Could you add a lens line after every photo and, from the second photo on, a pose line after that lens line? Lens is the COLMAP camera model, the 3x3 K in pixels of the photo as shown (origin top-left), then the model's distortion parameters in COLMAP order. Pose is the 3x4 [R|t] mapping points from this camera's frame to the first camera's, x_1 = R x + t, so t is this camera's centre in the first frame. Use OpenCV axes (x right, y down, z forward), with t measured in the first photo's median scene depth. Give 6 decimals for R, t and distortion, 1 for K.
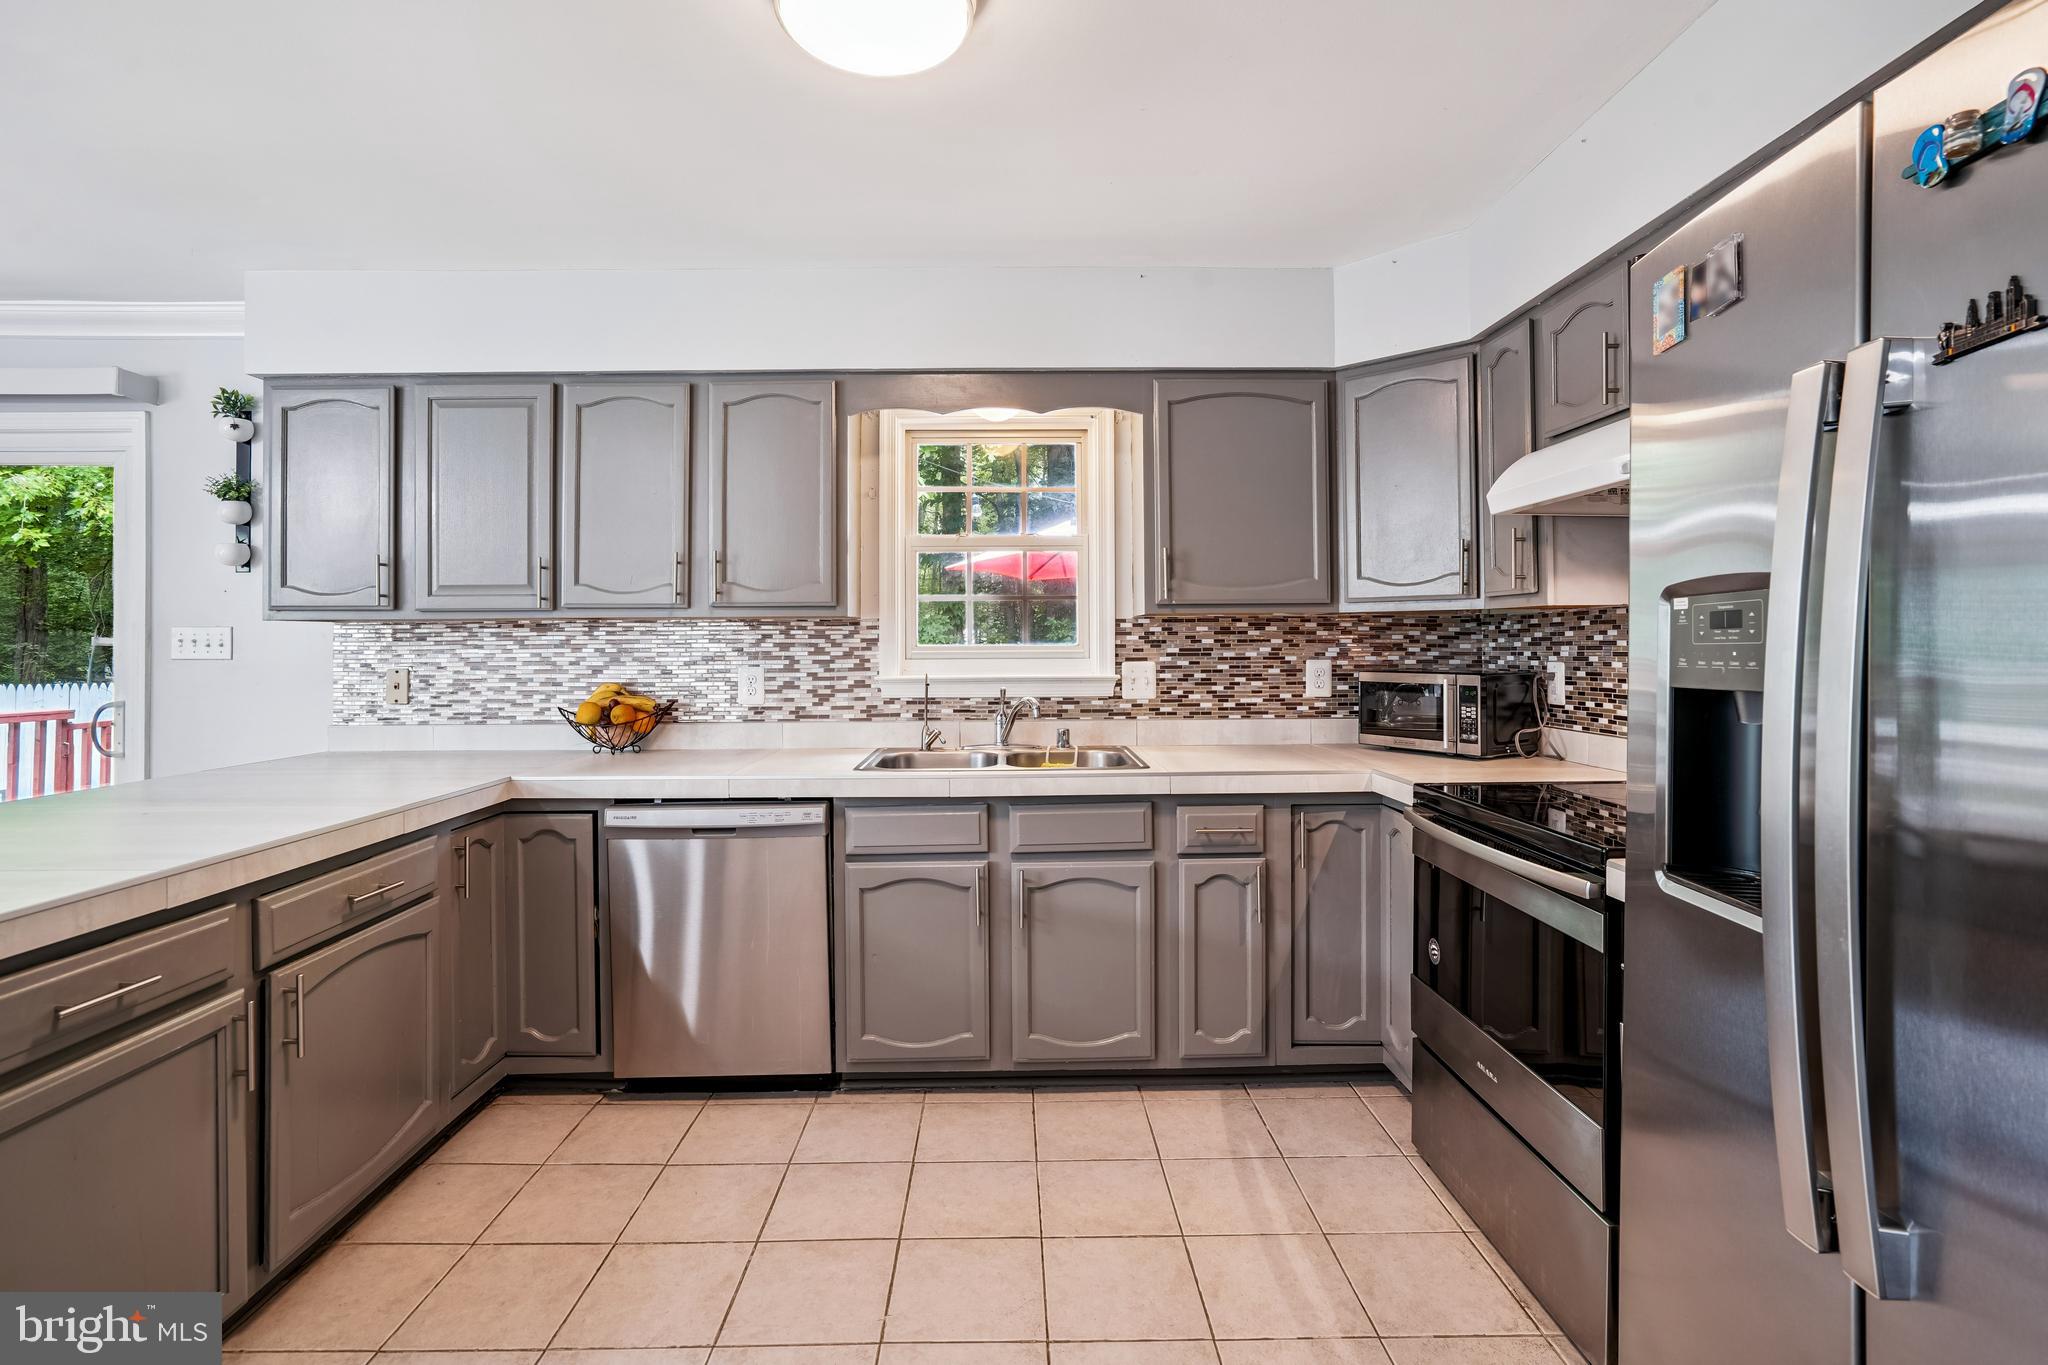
lens RADIAL K [[959.9, 0, 1019.5], [0, 959.9, 643.0], [0, 0, 1]] dist [-0.022940, 0.000181]
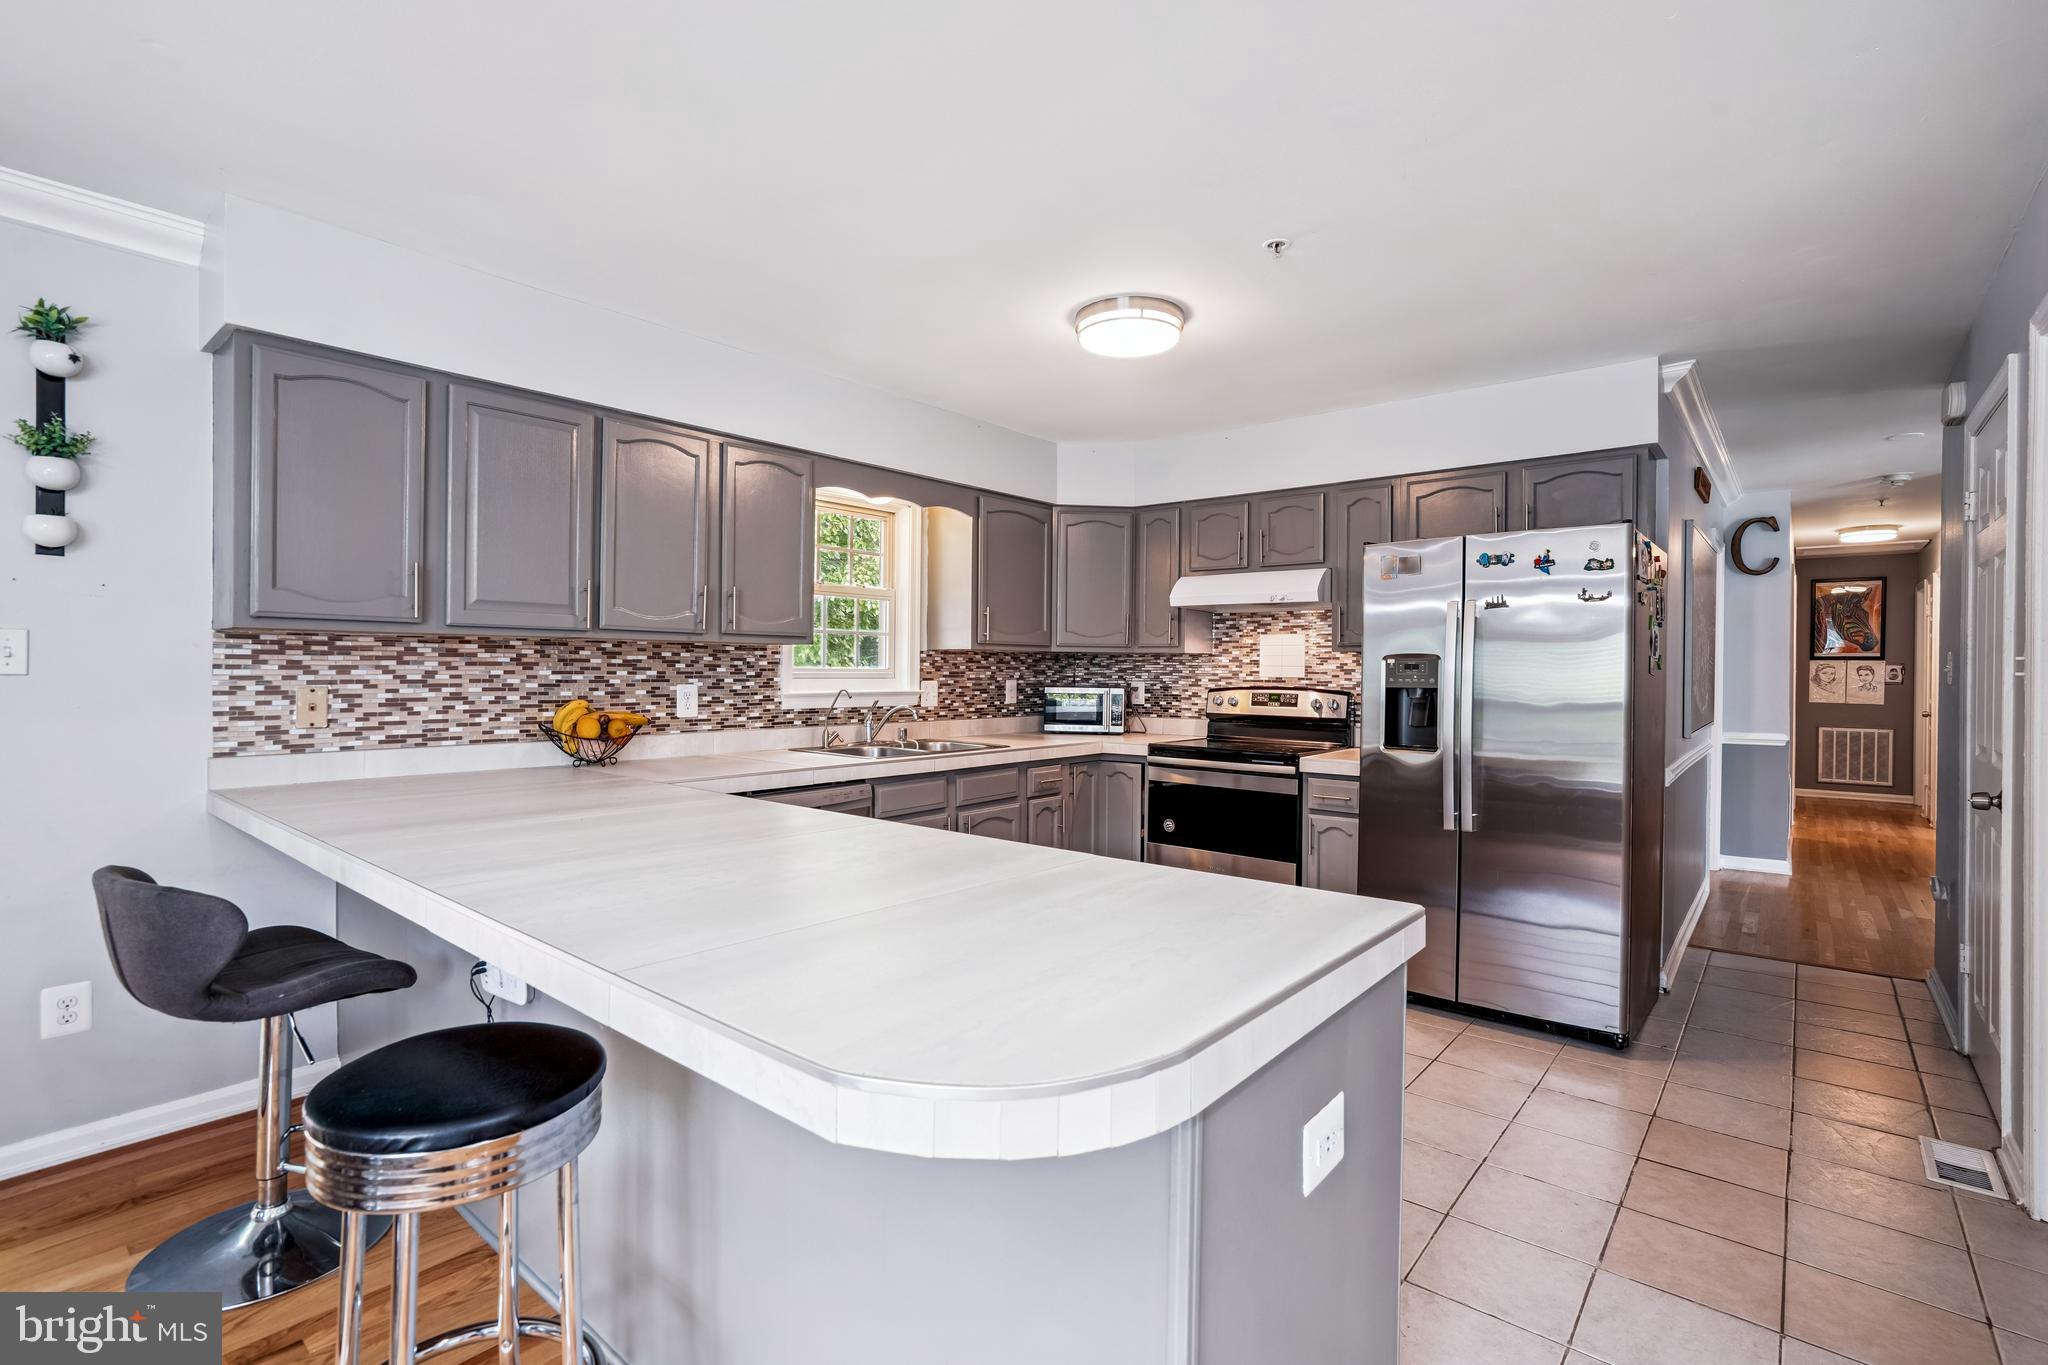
lens RADIAL K [[945.0, 0, 1027.8], [0, 945.0, 678.0], [0, 0, 1]] dist [-0.042780, 0.022845]
pose [[0.652706, 0.004720, 0.757596, -0.863943], [-0.012926, 0.999904, 0.004907, 0.006265], [-0.757501, -0.012996, 0.652705, -0.039962]]
